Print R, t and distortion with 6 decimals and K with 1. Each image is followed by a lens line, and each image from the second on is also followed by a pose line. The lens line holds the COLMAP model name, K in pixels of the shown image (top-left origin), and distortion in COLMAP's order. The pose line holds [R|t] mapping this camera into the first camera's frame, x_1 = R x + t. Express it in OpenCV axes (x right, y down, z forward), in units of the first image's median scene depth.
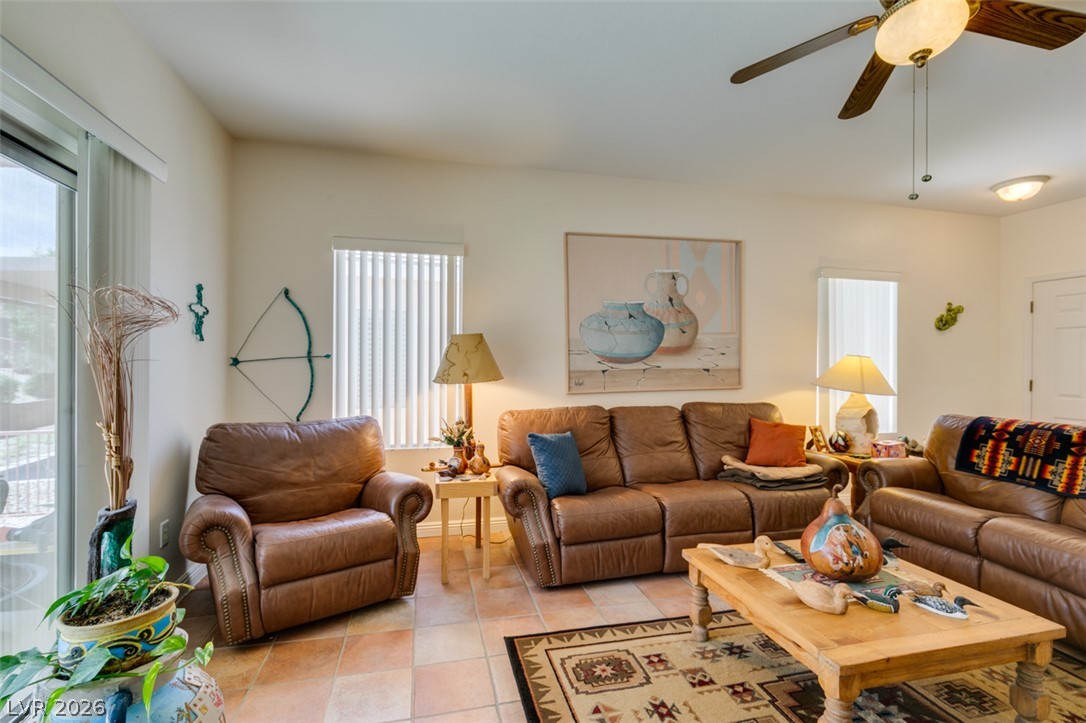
lens RADIAL K [[489.1, 0, 551.3], [0, 489.1, 364.6], [0, 0, 1]] dist [-0.000880, -0.001527]
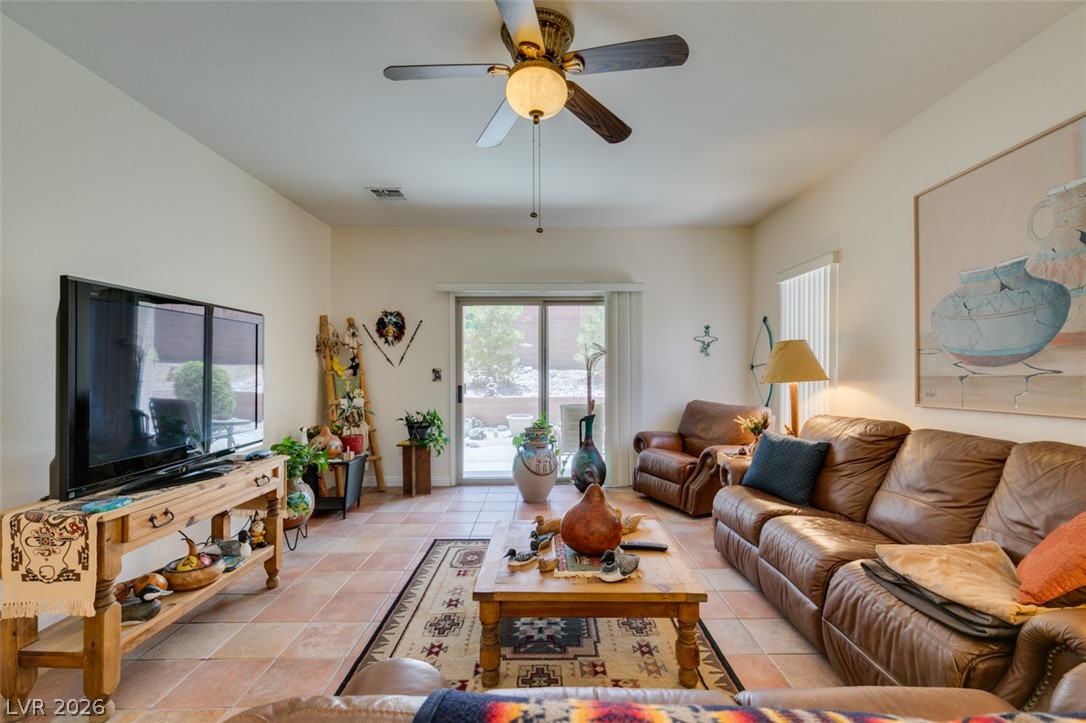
lens RADIAL K [[489.1, 0, 541.9], [0, 489.1, 373.0], [0, 0, 1]] dist [-0.000880, -0.001527]
pose [[-0.239098, 0.006171, -0.970976, 0.888453], [-0.002738, 0.999972, 0.007029, 0.003754], [0.970992, 0.004339, -0.239074, 0.599123]]
